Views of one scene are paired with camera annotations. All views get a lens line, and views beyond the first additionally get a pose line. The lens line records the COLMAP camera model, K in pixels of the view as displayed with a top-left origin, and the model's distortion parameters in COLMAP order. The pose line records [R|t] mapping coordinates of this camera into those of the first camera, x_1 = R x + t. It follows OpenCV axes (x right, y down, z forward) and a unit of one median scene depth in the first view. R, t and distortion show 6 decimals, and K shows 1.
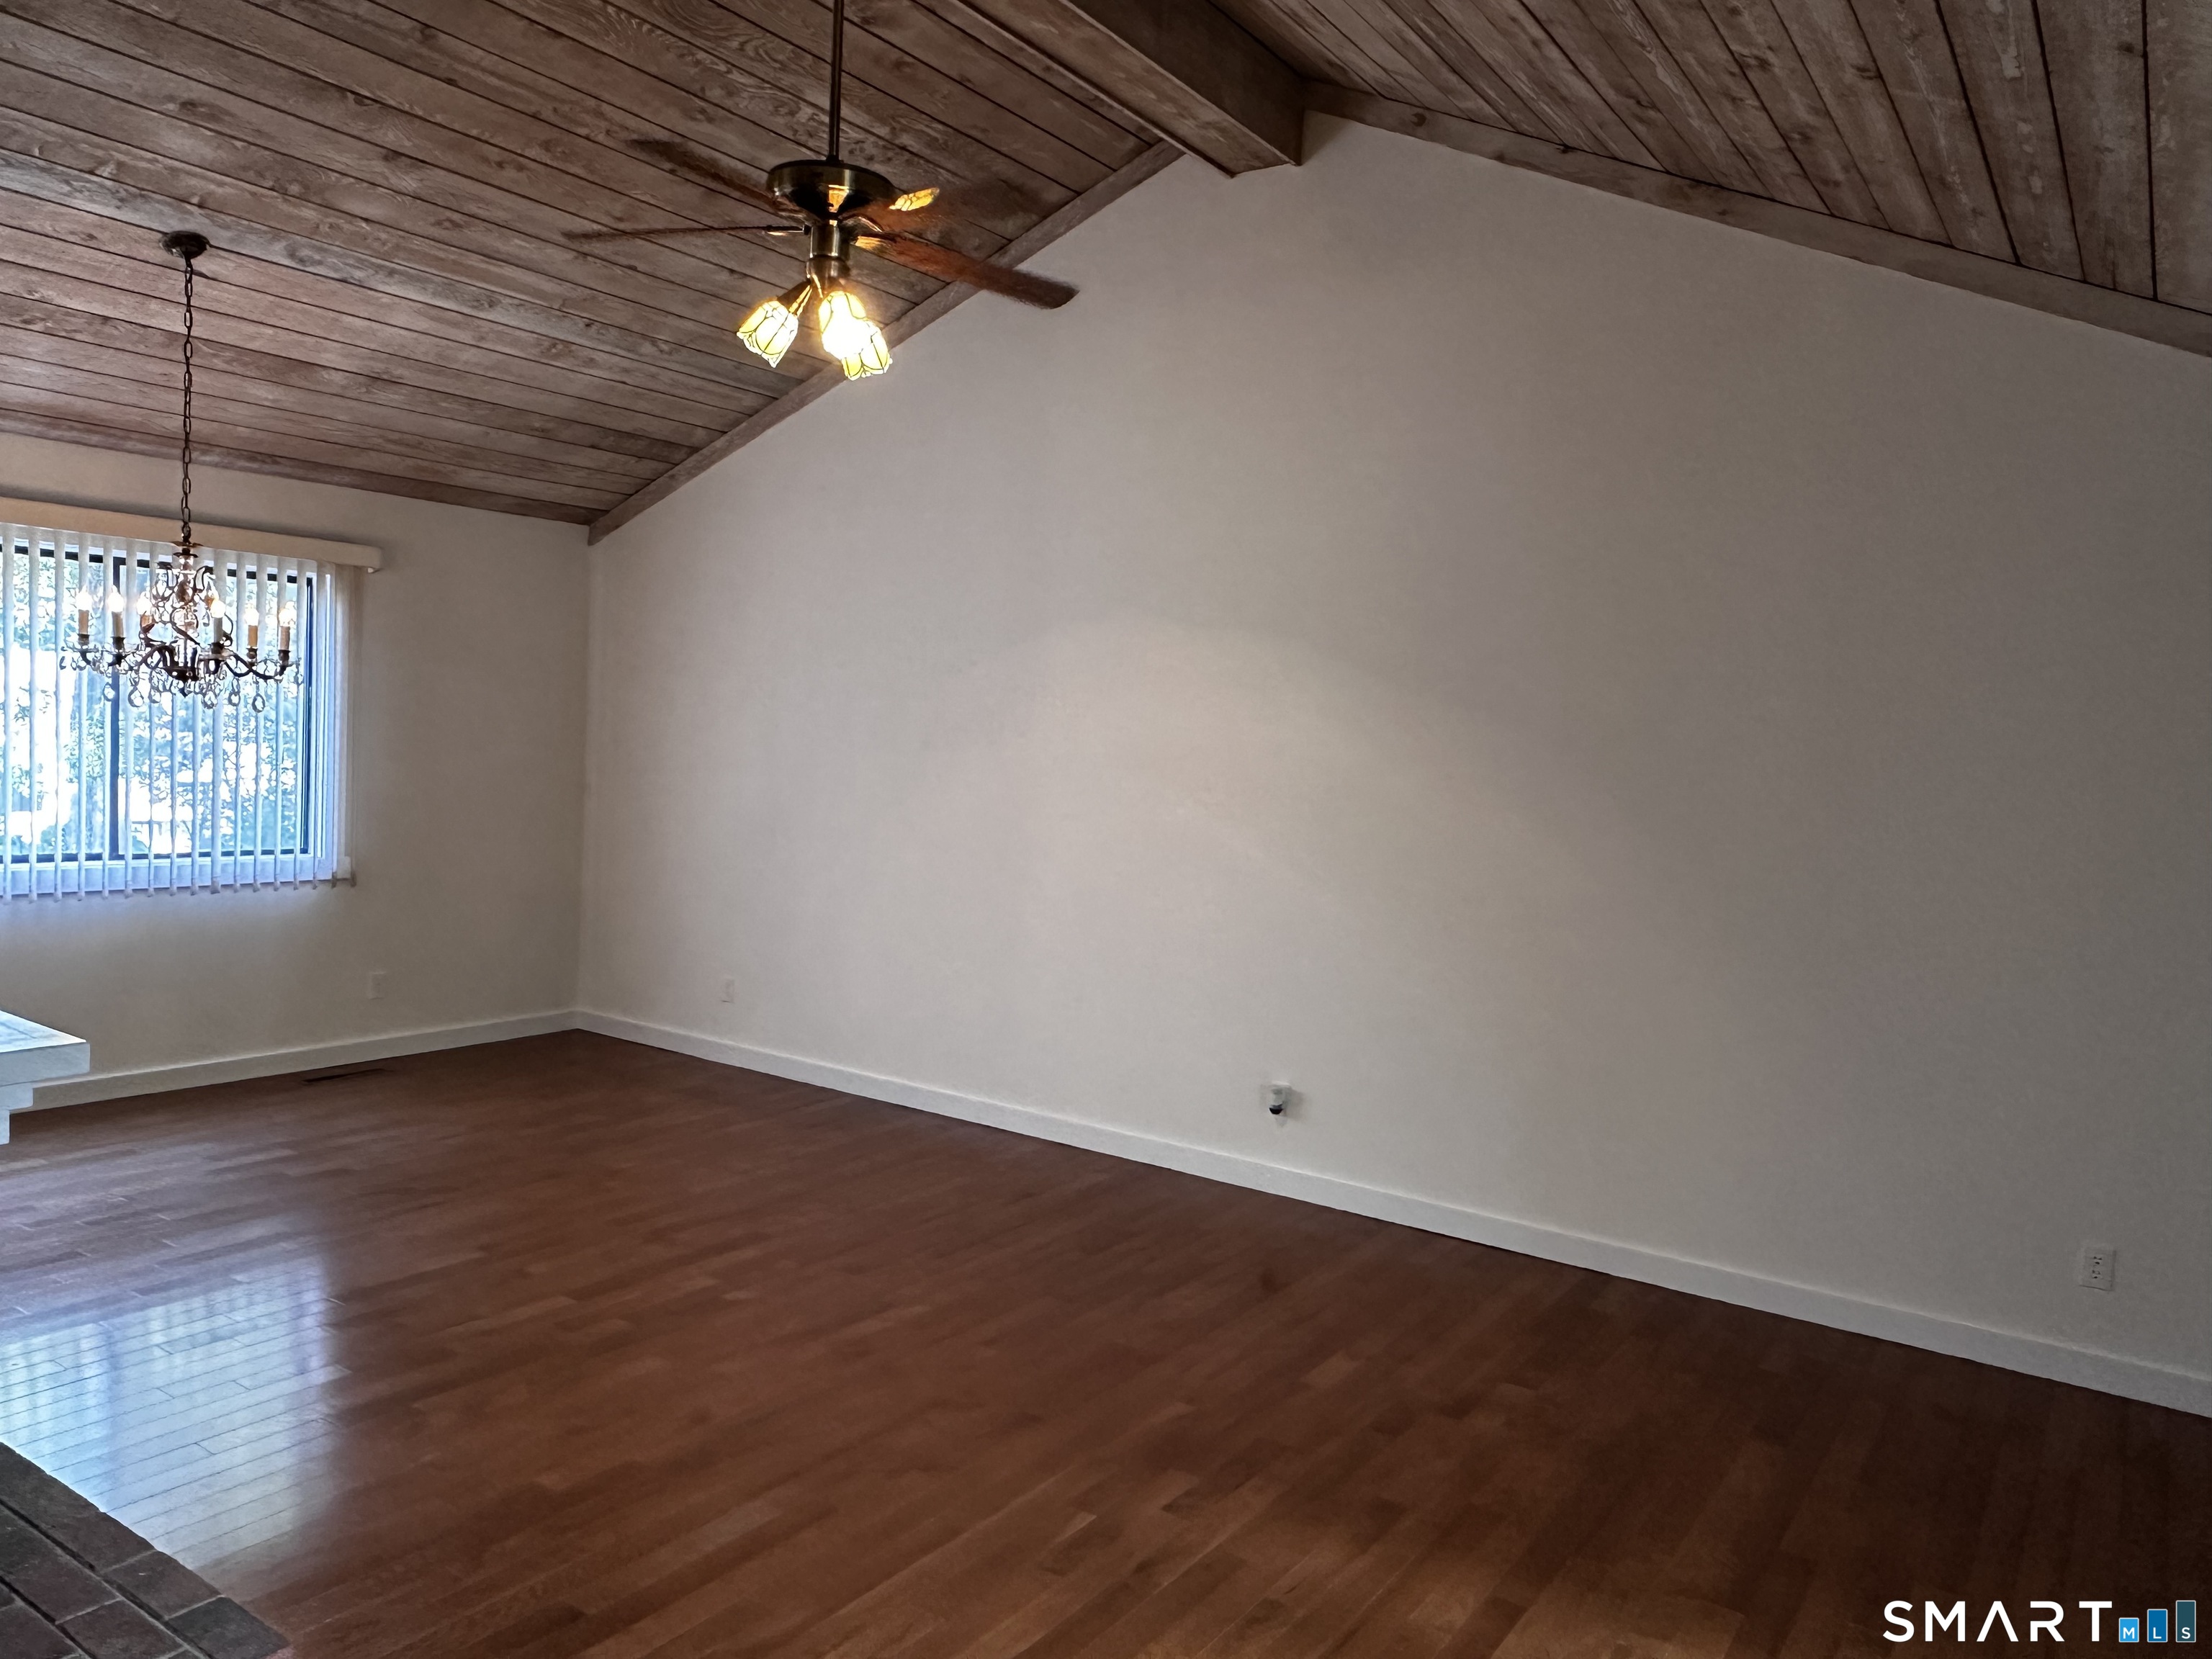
lens RADIAL K [[1568.2, 0, 1113.5], [0, 1568.2, 856.3], [0, 0, 1]] dist [0.001124, 0.001811]
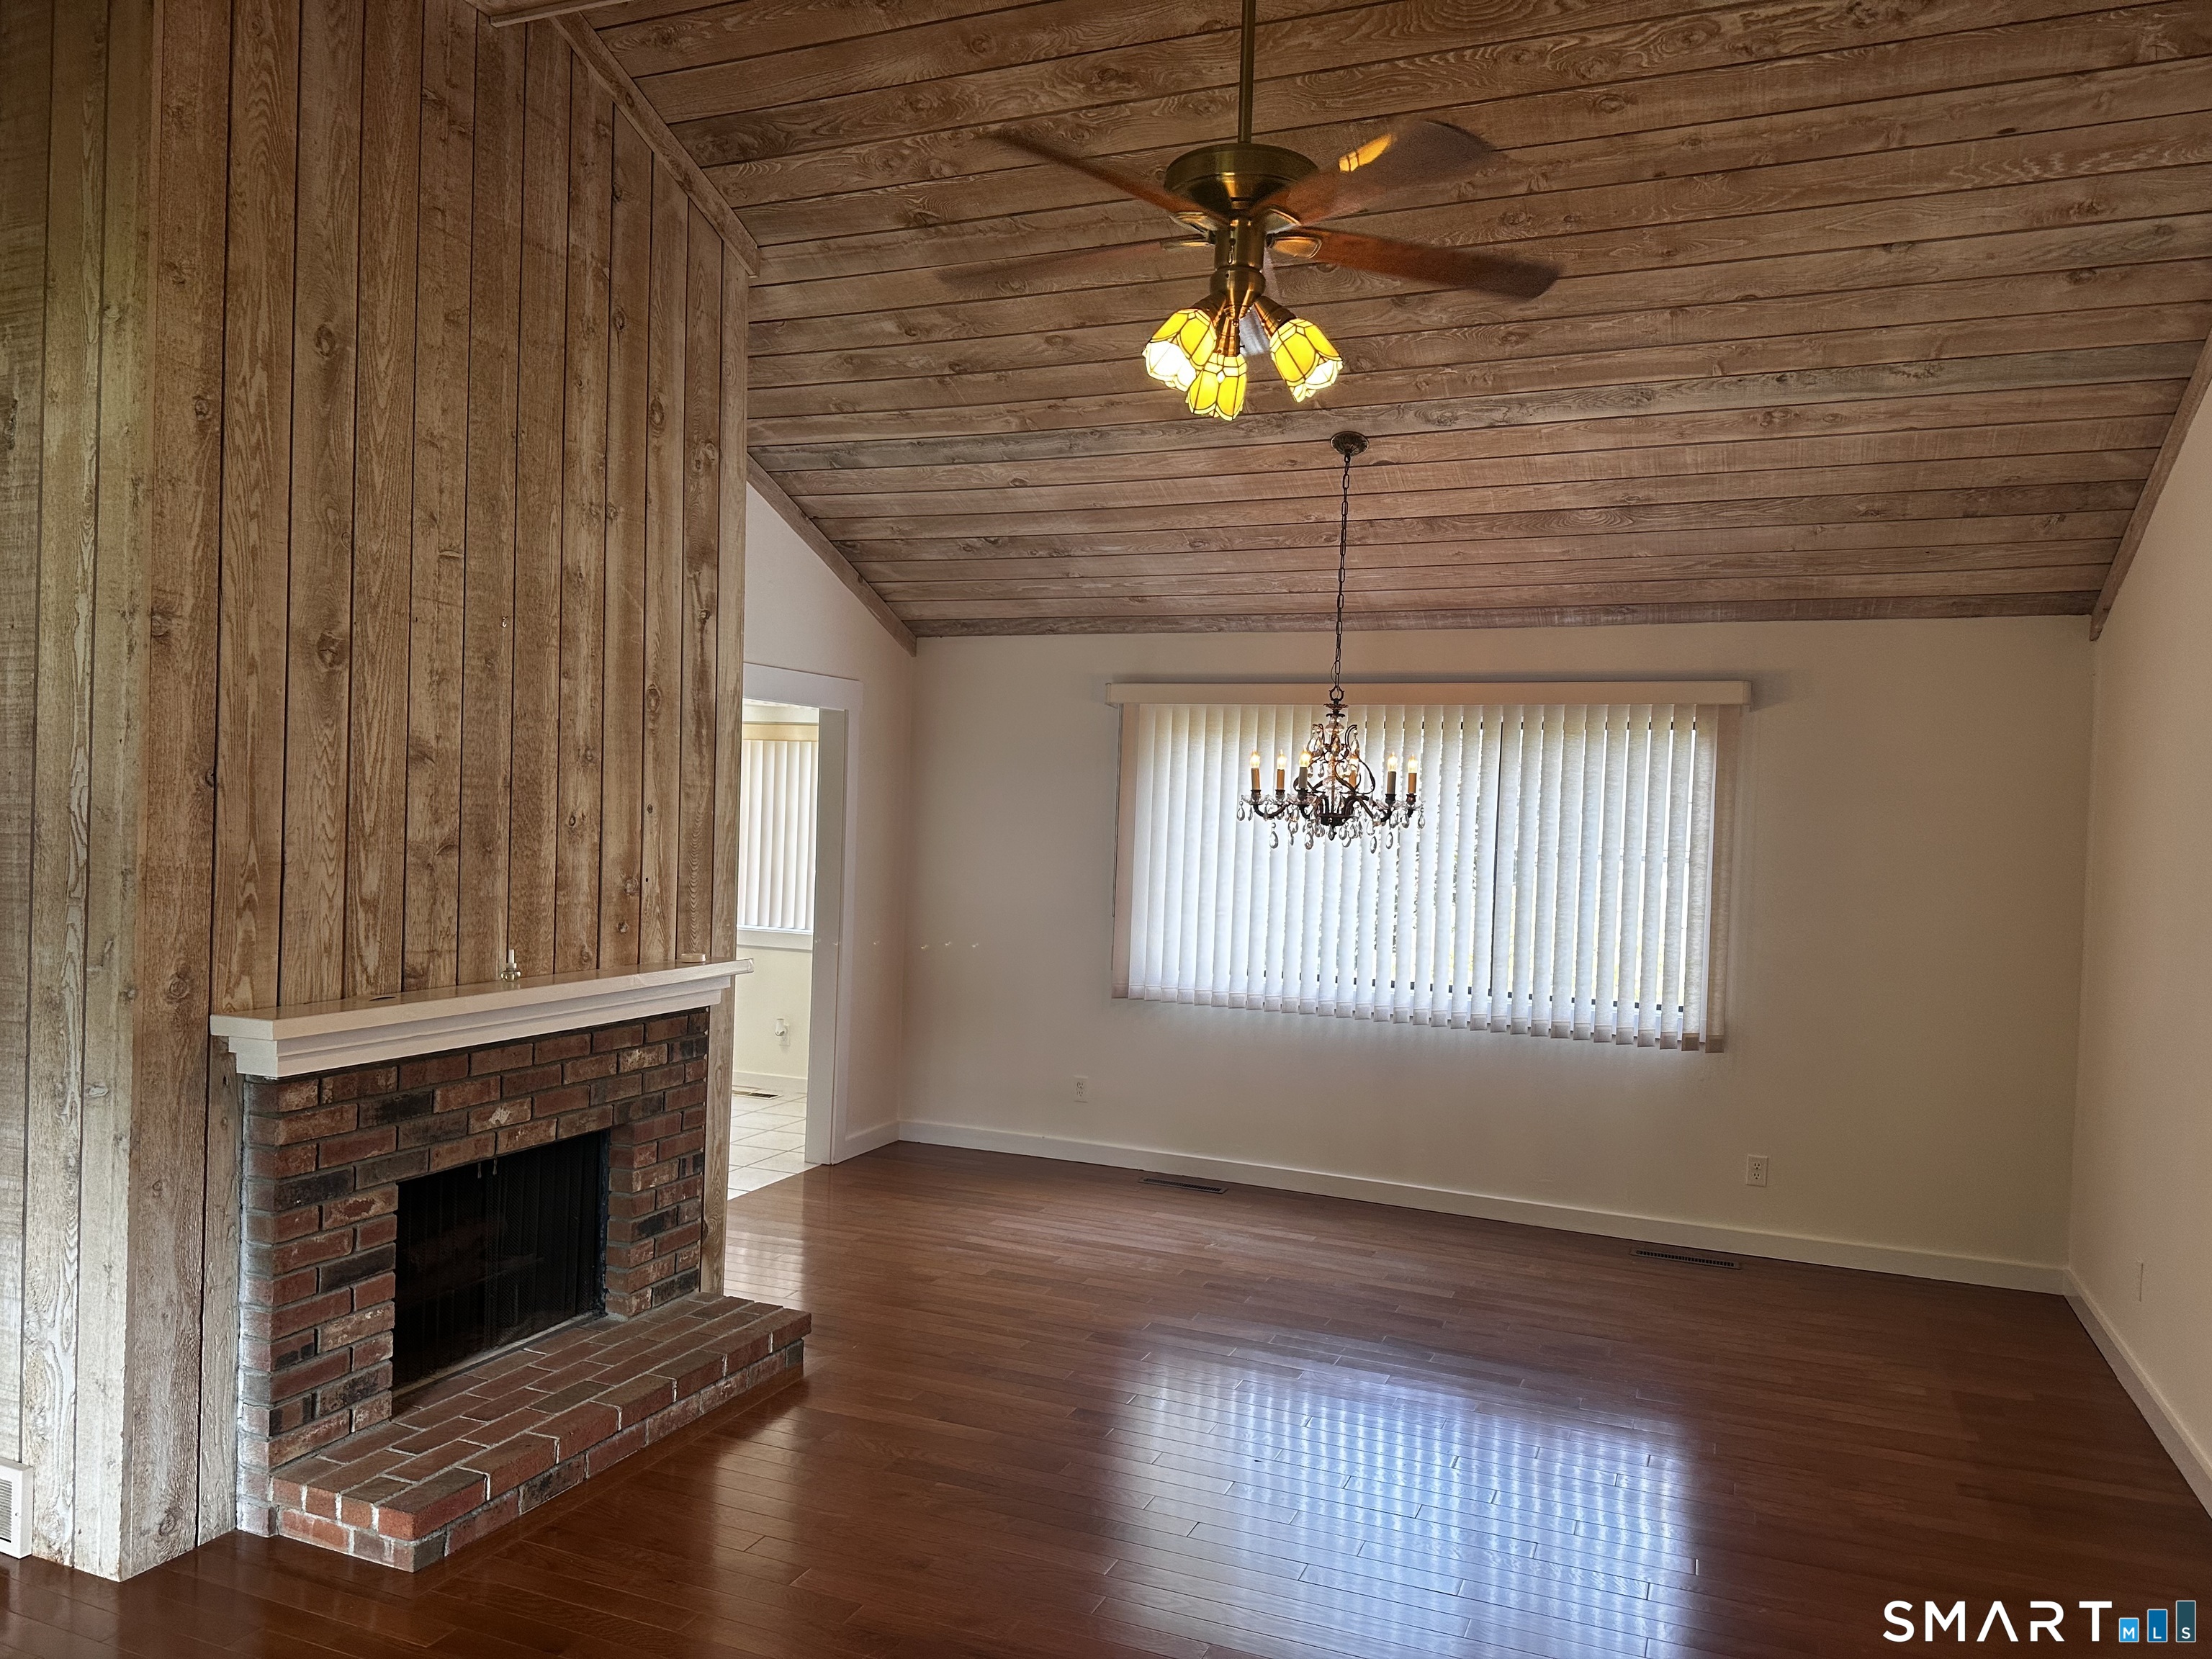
lens RADIAL K [[1550.0, 0, 1103.1], [0, 1550.0, 829.4], [0, 0, 1]] dist [0.088599, -0.110682]
pose [[0.203748, -0.035007, -0.978397, 0.425030], [-0.103710, 0.992966, -0.057126, -0.025705], [0.973515, 0.113109, 0.198685, 0.575350]]
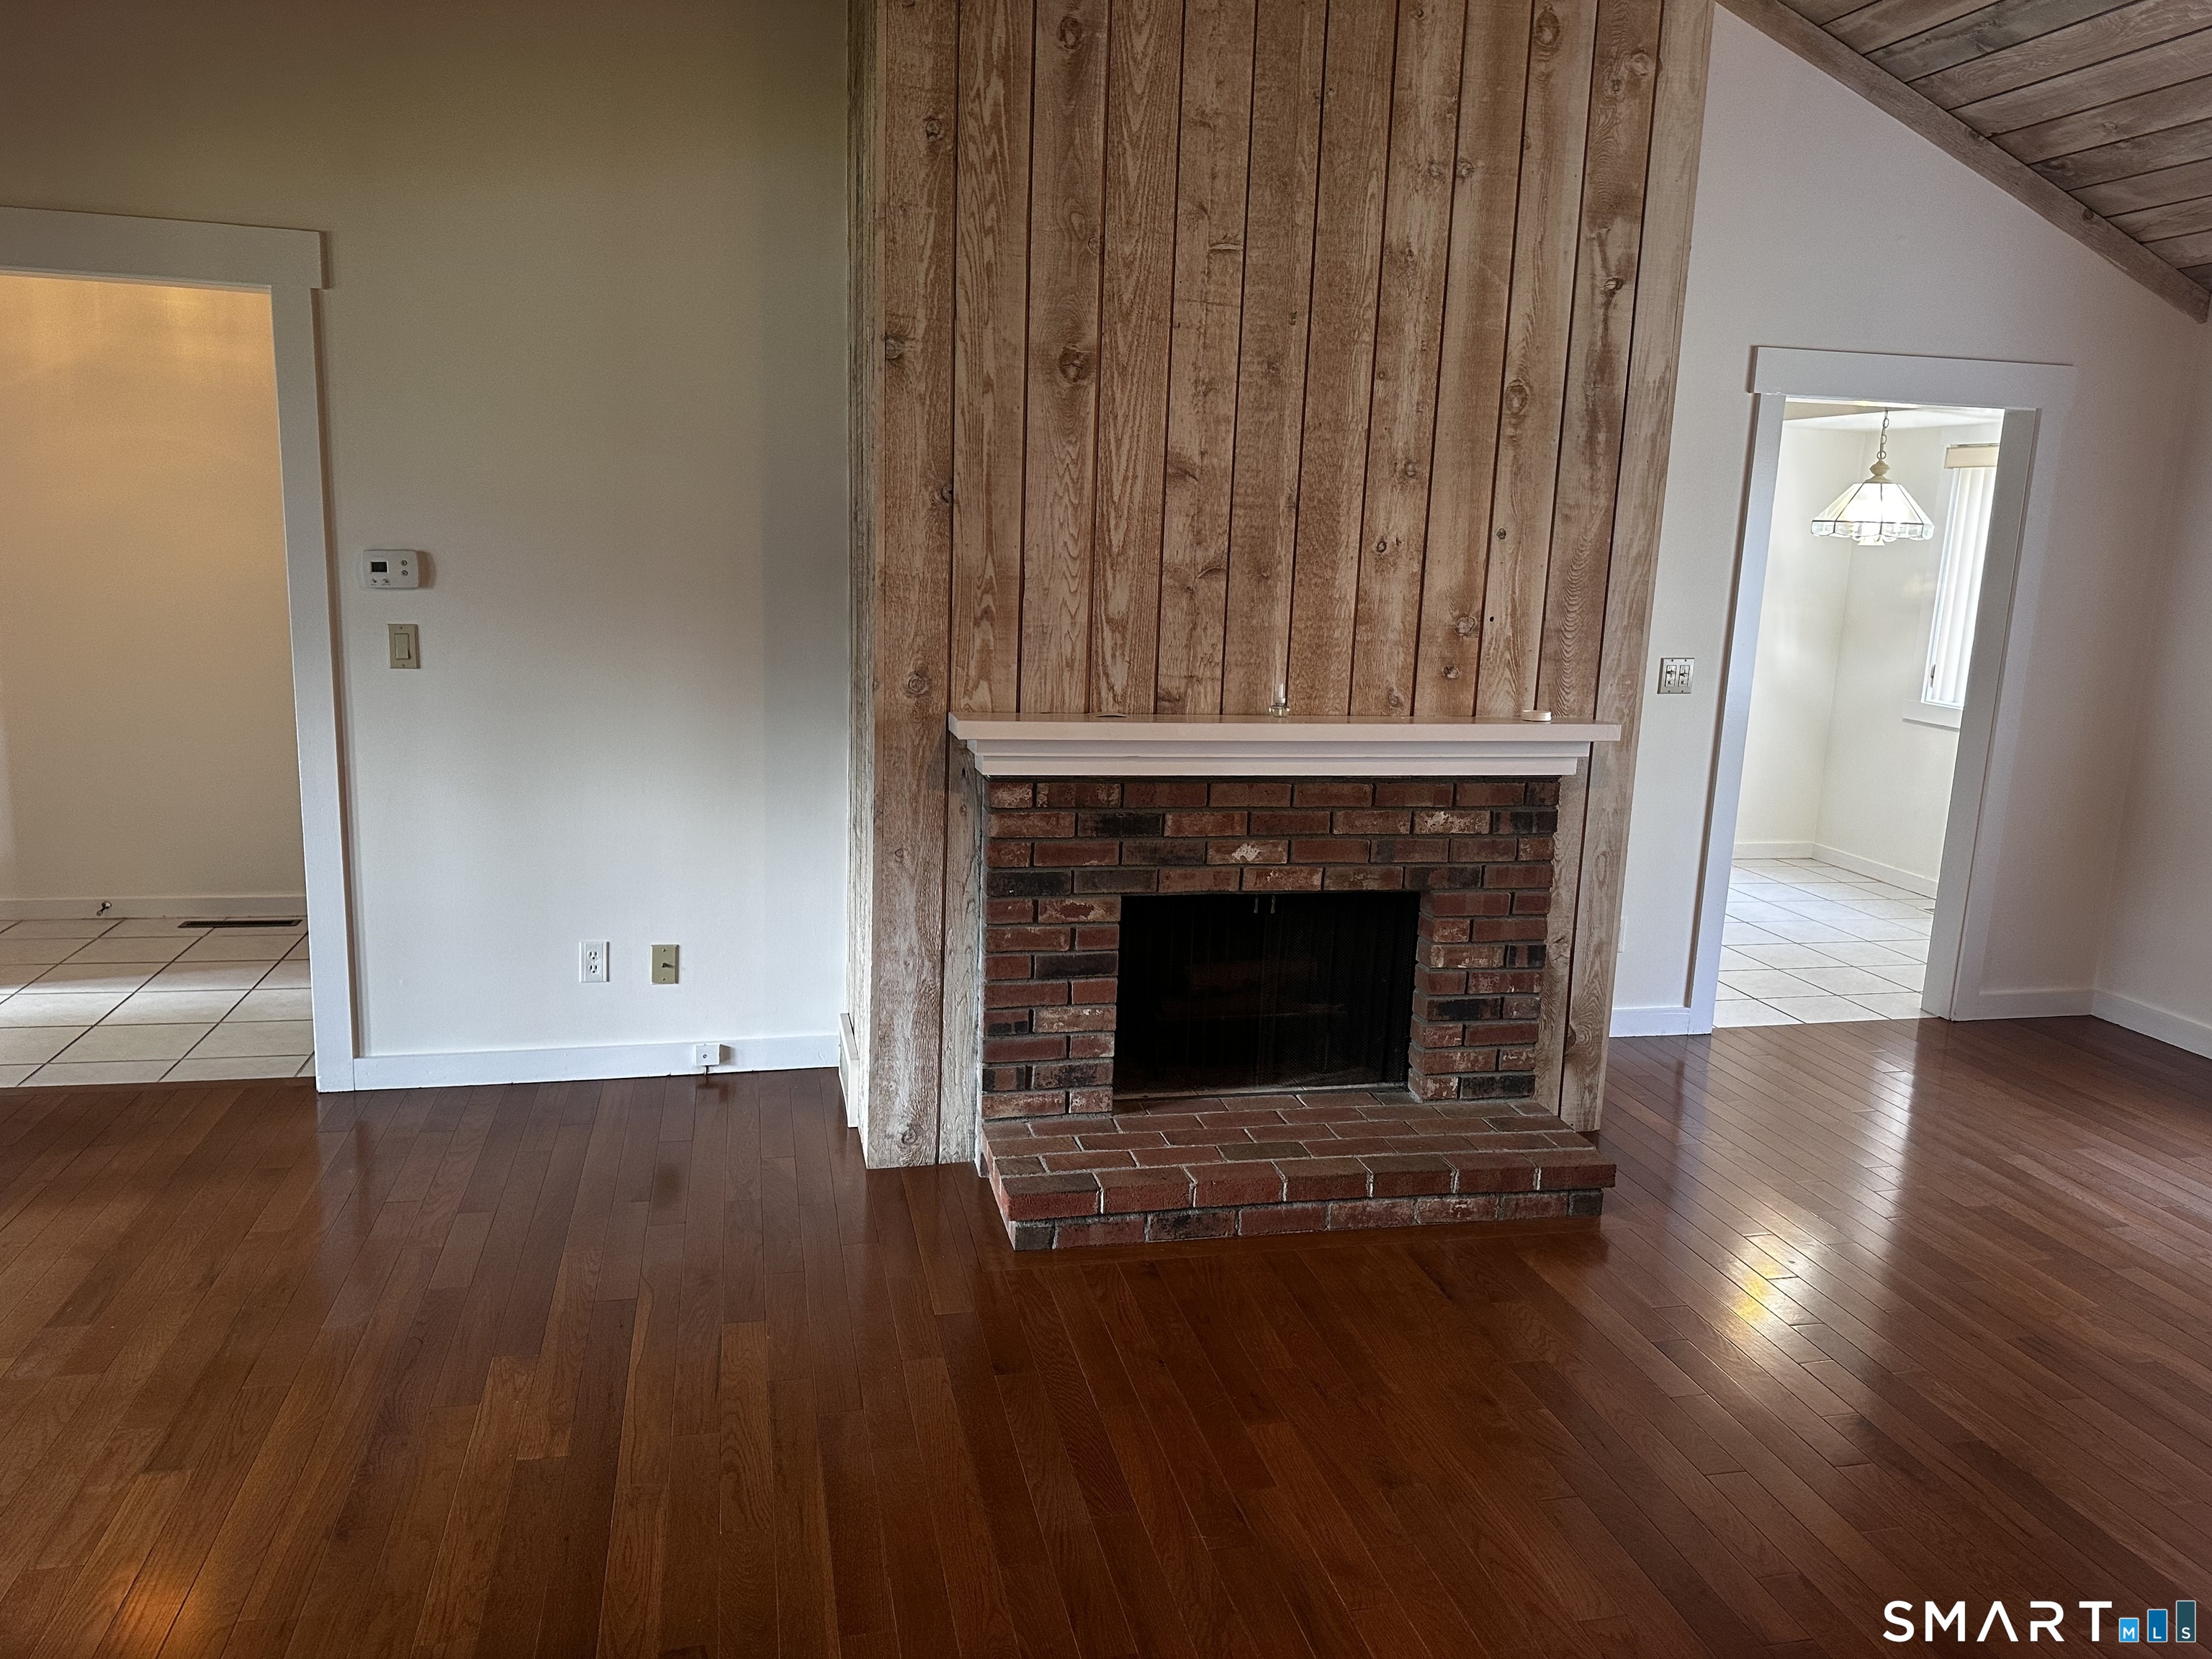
lens RADIAL K [[1559.4, 0, 1106.9], [0, 1559.4, 816.2], [0, 0, 1]] dist [0.199862, -0.438276]
pose [[-0.666630, 0.061108, -0.742880, 0.206211], [-0.136768, 0.969686, 0.202495, -0.057668], [0.732734, 0.236591, -0.638064, 0.874351]]
